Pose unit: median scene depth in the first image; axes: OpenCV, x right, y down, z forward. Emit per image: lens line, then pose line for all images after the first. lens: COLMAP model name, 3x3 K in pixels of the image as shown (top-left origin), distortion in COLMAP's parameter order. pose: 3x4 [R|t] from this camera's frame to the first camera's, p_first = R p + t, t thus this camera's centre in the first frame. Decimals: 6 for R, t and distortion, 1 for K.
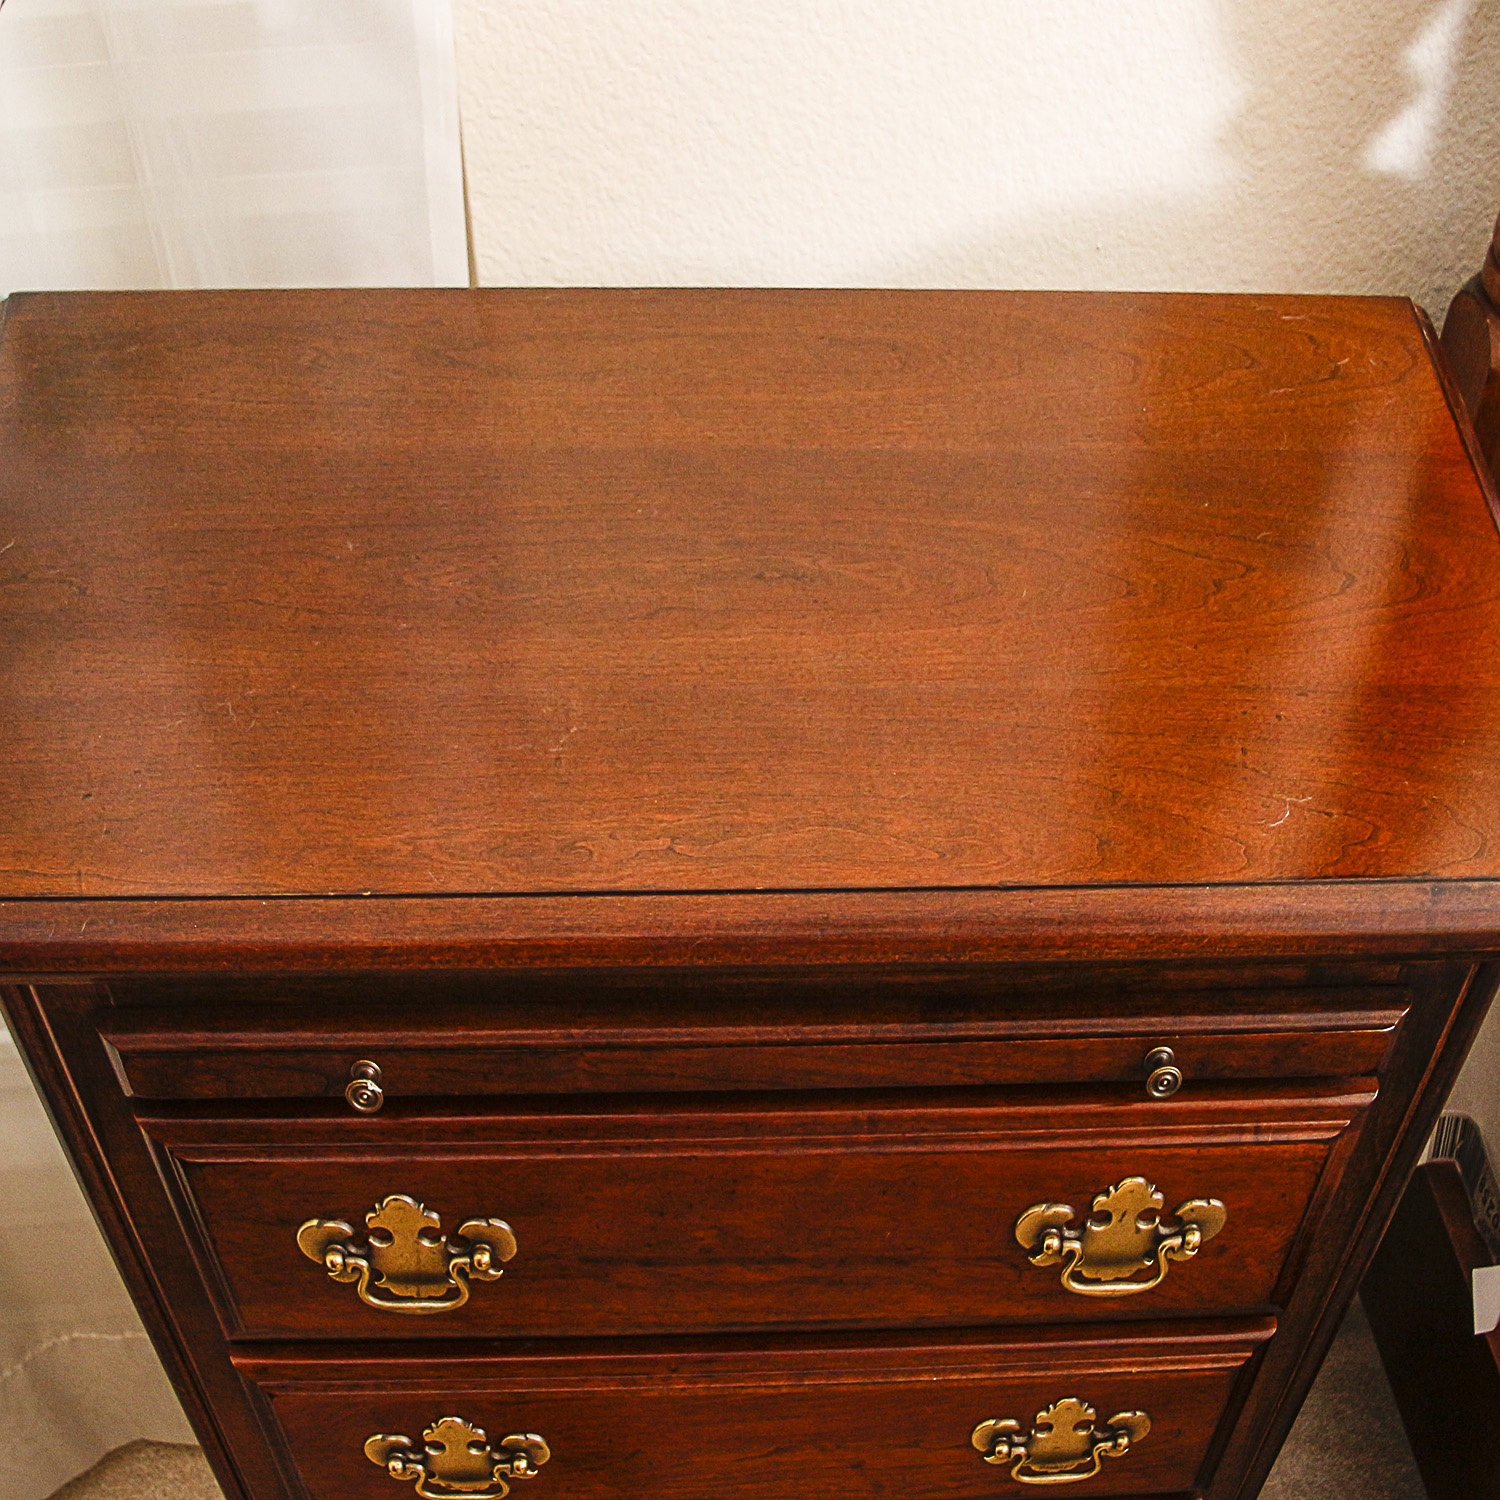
lens RADIAL K [[1153.3, 0, 750.0], [0, 1153.3, 750.0], [0, 0, 1]] dist [0.214554, -0.162713]
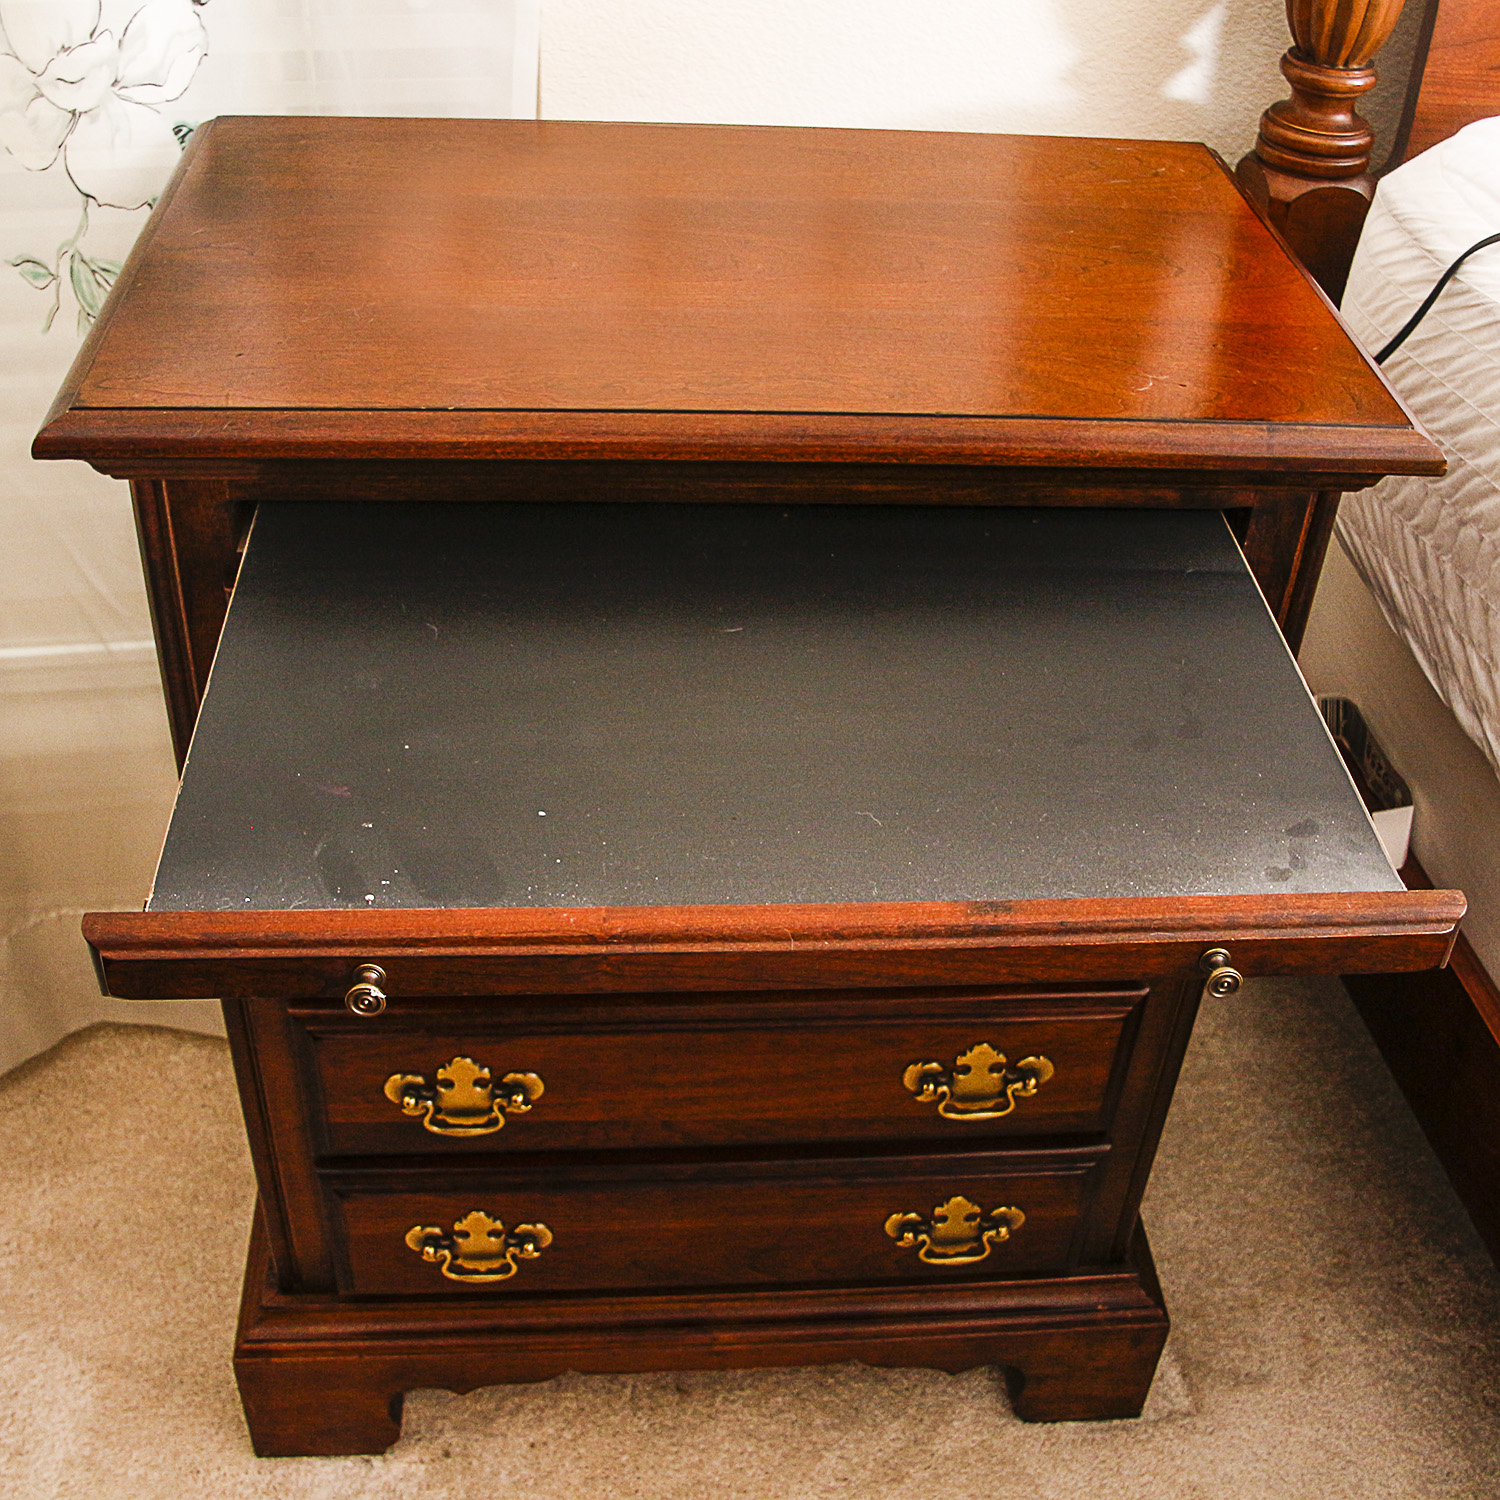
lens RADIAL K [[1153.3, 0, 750.0], [0, 1153.3, 750.0], [0, 0, 1]] dist [0.214554, -0.162713]
pose [[0.999898, -0.002821, 0.014016, -0.009971], [0.007571, 0.936068, -0.351737, 0.782989], [-0.012128, 0.351807, 0.935994, -0.070848]]
